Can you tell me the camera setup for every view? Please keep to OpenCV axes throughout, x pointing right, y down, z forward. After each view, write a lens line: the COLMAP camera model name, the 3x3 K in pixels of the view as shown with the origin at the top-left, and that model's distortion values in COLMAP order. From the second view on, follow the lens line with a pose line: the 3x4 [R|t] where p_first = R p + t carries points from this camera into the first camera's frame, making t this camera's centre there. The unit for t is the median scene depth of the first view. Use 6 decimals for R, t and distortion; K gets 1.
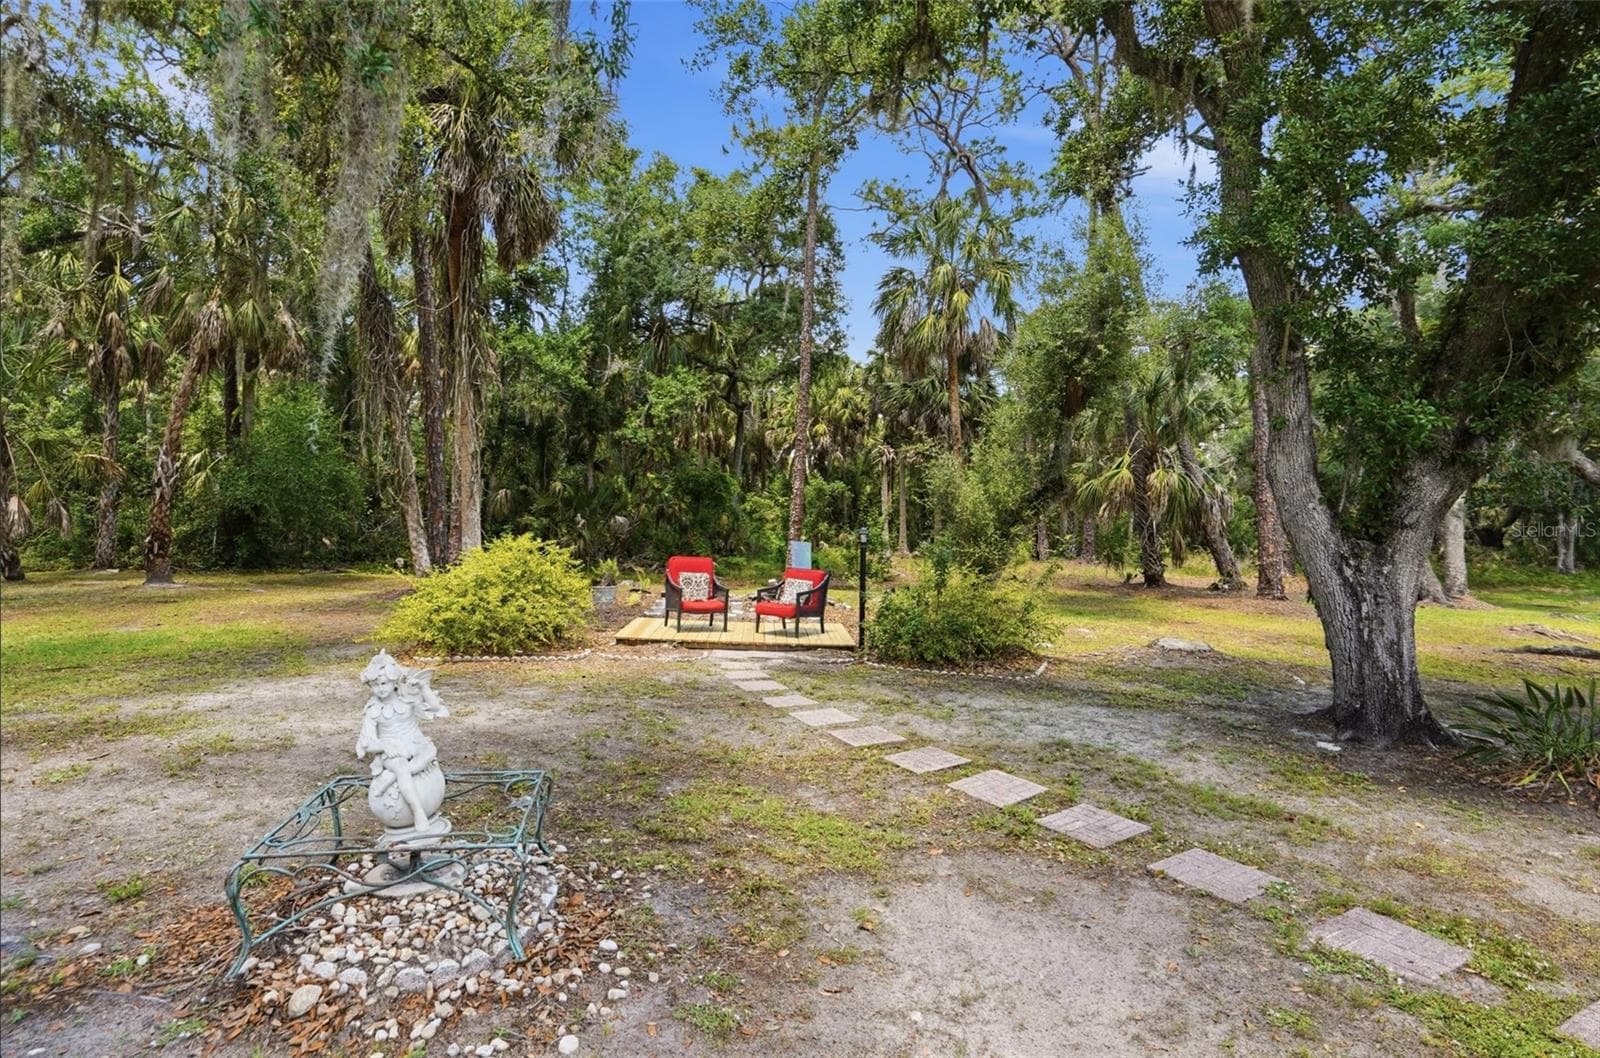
lens RADIAL K [[771.4, 0, 800.0], [0, 771.4, 529.0], [0, 0, 1]] dist [-0.064655, 0.025827]
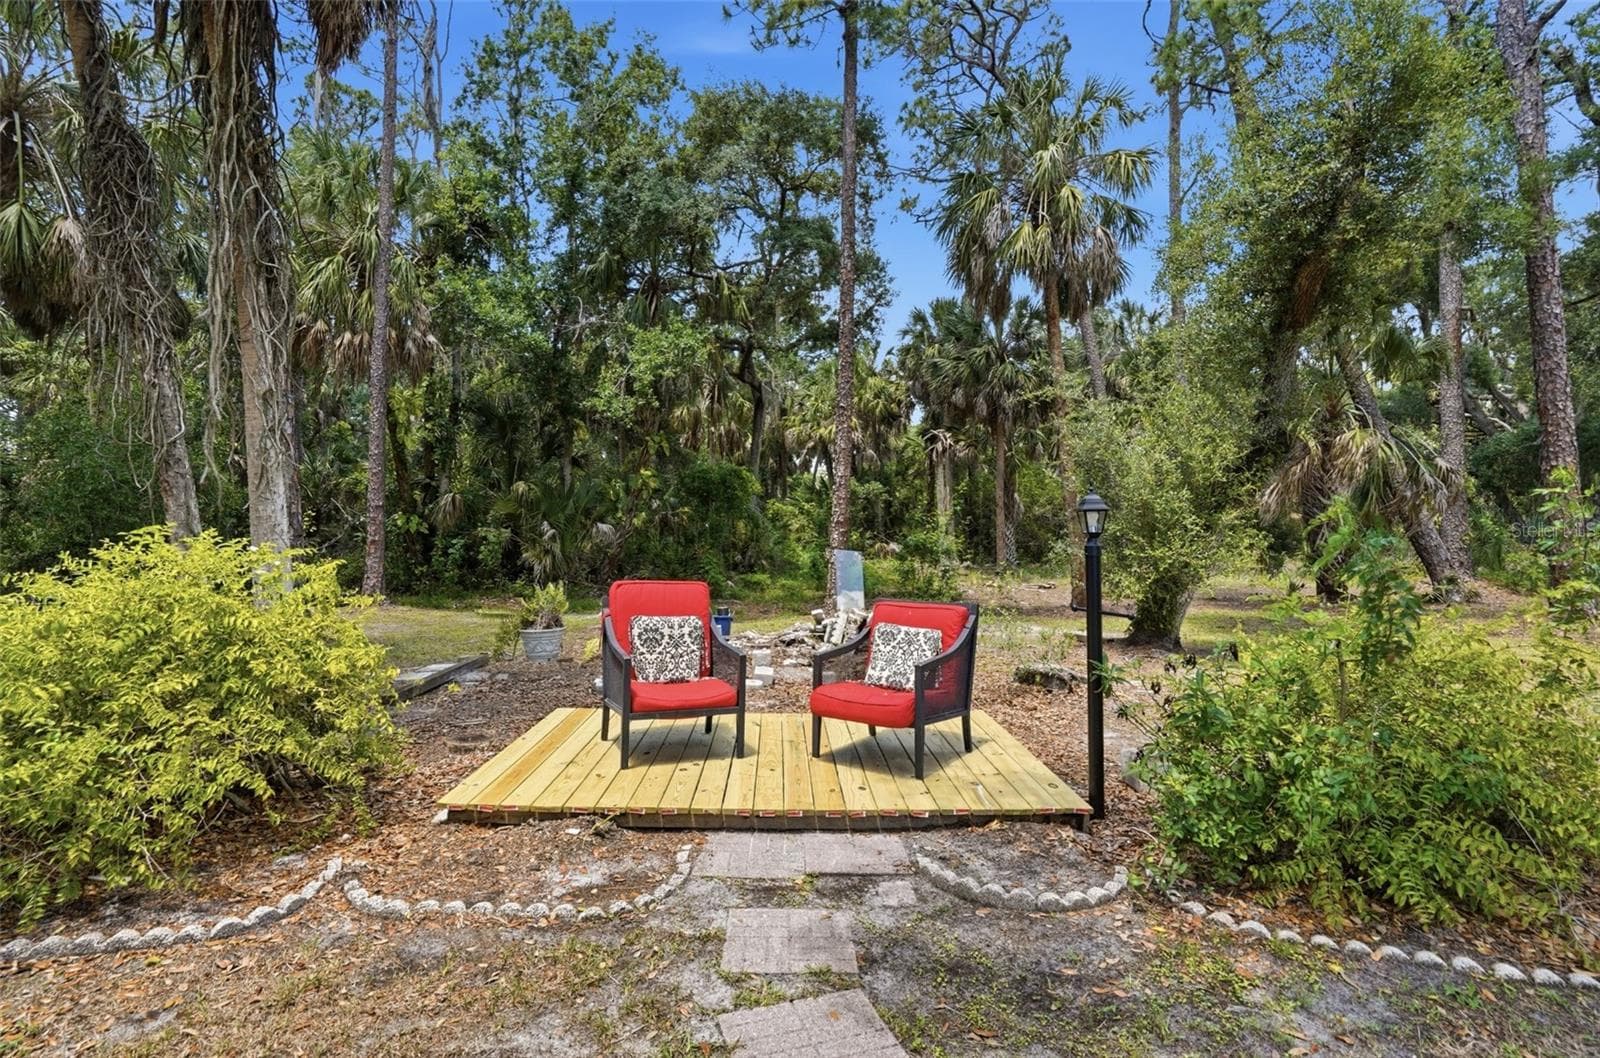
lens RADIAL K [[771.4, 0, 800.0], [0, 771.4, 529.0], [0, 0, 1]] dist [-0.064655, 0.025827]
pose [[0.999365, -0.026124, -0.024220, -0.022959], [0.025669, 0.999492, -0.018878, 0.008013], [0.024701, 0.018244, 0.999528, 0.262190]]
